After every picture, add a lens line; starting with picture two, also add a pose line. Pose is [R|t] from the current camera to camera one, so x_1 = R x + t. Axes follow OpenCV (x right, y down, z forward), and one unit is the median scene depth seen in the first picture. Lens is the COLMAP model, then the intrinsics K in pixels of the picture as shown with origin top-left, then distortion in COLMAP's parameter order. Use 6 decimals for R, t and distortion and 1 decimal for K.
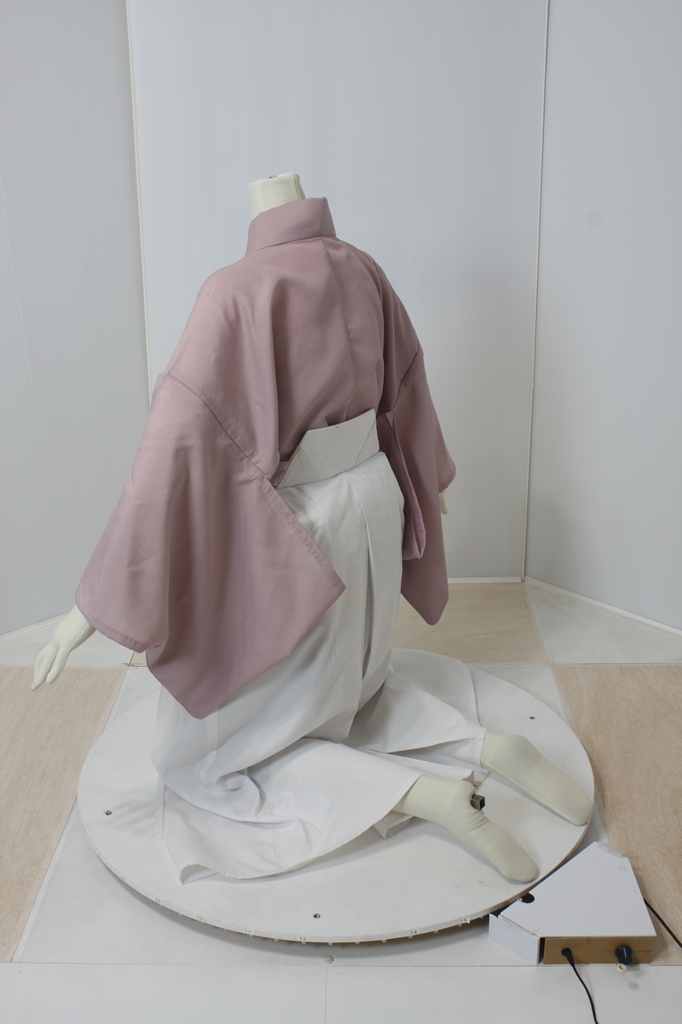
lens RADIAL K [[1120.6, 0, 323.3], [0, 1120.6, 511.6], [0, 0, 1]] dist [-0.007743, -0.006559]
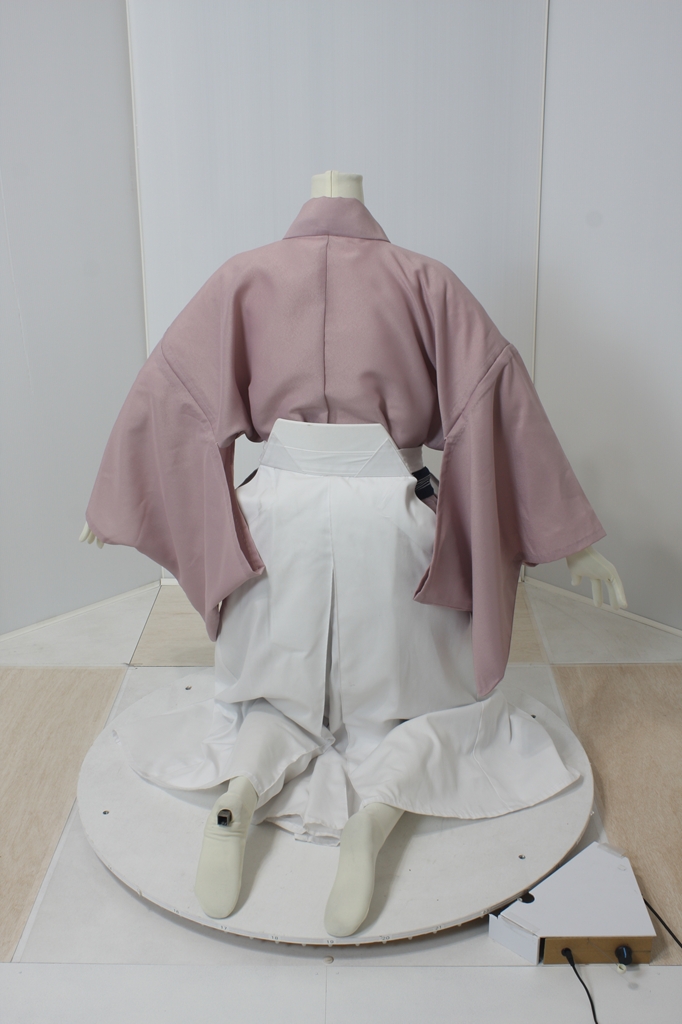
lens RADIAL K [[1120.6, 0, 323.3], [0, 1120.6, 511.6], [0, 0, 1]] dist [-0.007743, -0.006559]
pose [[0.423828, 0.317864, -0.848135, 0.922636], [-0.299286, 0.932948, 0.200091, -0.214051], [0.854867, 0.169031, 0.490541, 0.545561]]
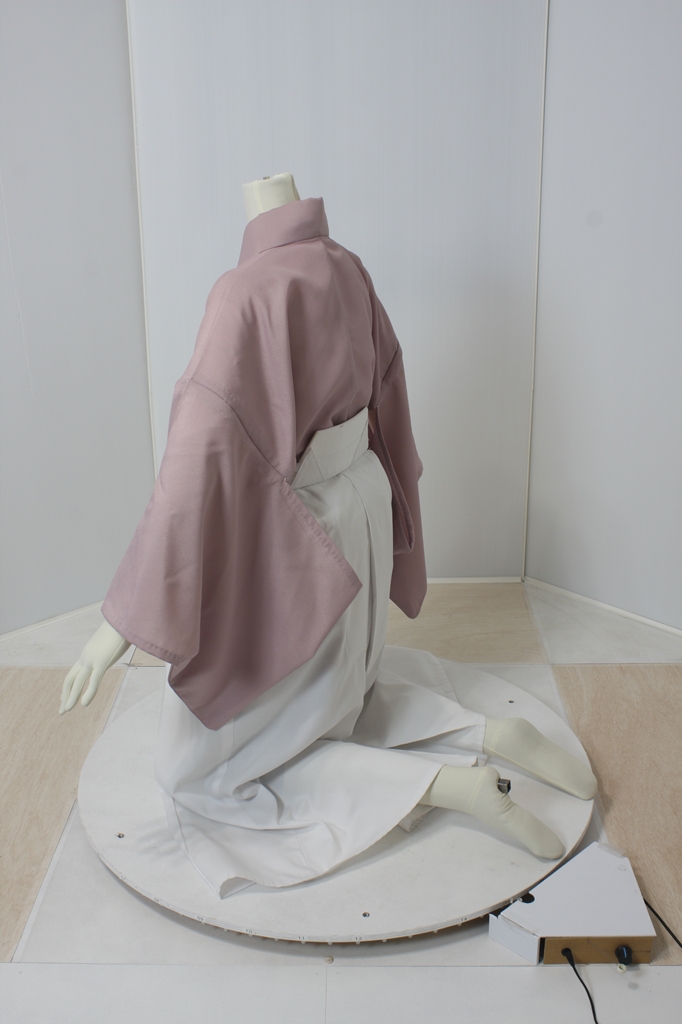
lens RADIAL K [[1120.6, 0, 323.3], [0, 1120.6, 511.6], [0, 0, 1]] dist [-0.007743, -0.006559]
pose [[0.984751, -0.058459, 0.163852, -0.177498], [0.059086, 0.998252, 0.001046, -0.001738], [-0.163627, 0.008651, 0.986484, 0.015787]]
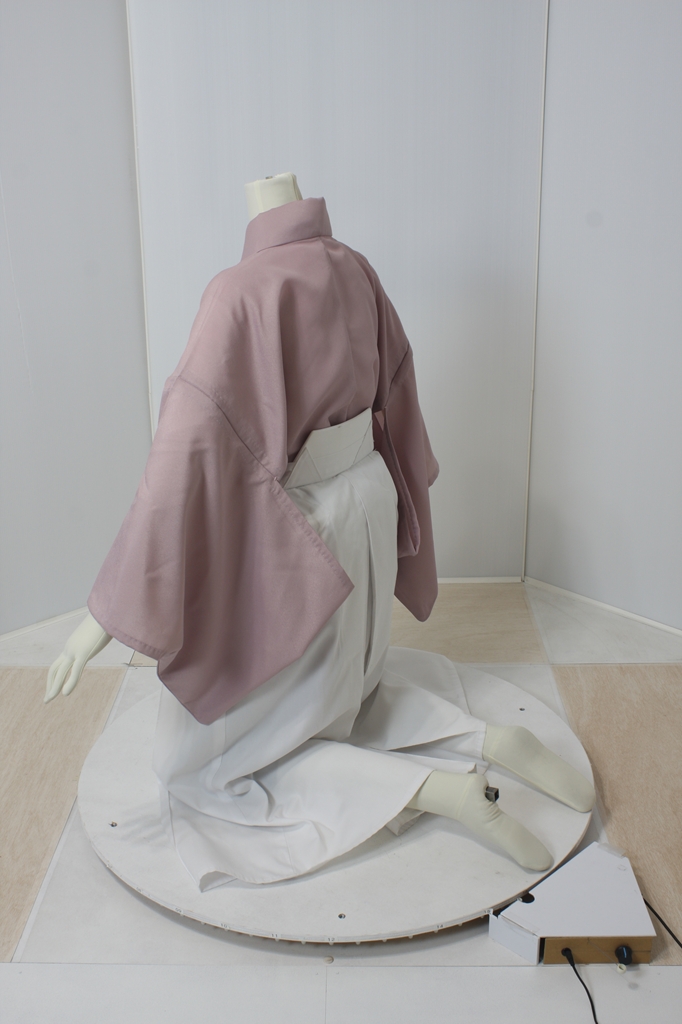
lens RADIAL K [[1120.6, 0, 323.3], [0, 1120.6, 511.6], [0, 0, 1]] dist [-0.007743, -0.006559]
pose [[0.996044, -0.030066, 0.083624, -0.090574], [0.030227, 0.999543, -0.000653, 0.000347], [-0.083566, 0.003178, 0.996497, 0.004394]]
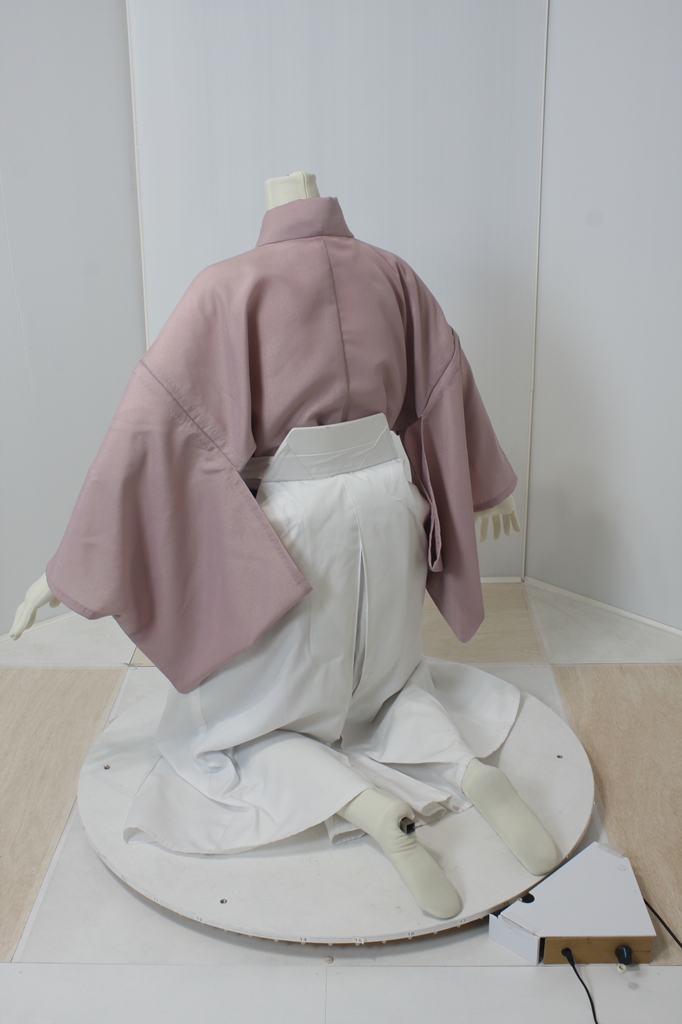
lens RADIAL K [[1120.6, 0, 323.3], [0, 1120.6, 511.6], [0, 0, 1]] dist [-0.007743, -0.006559]
pose [[0.940230, 0.116254, -0.320081, 0.347252], [-0.115112, 0.993096, 0.022554, -0.023577], [0.320494, 0.015640, 0.947122, 0.055139]]
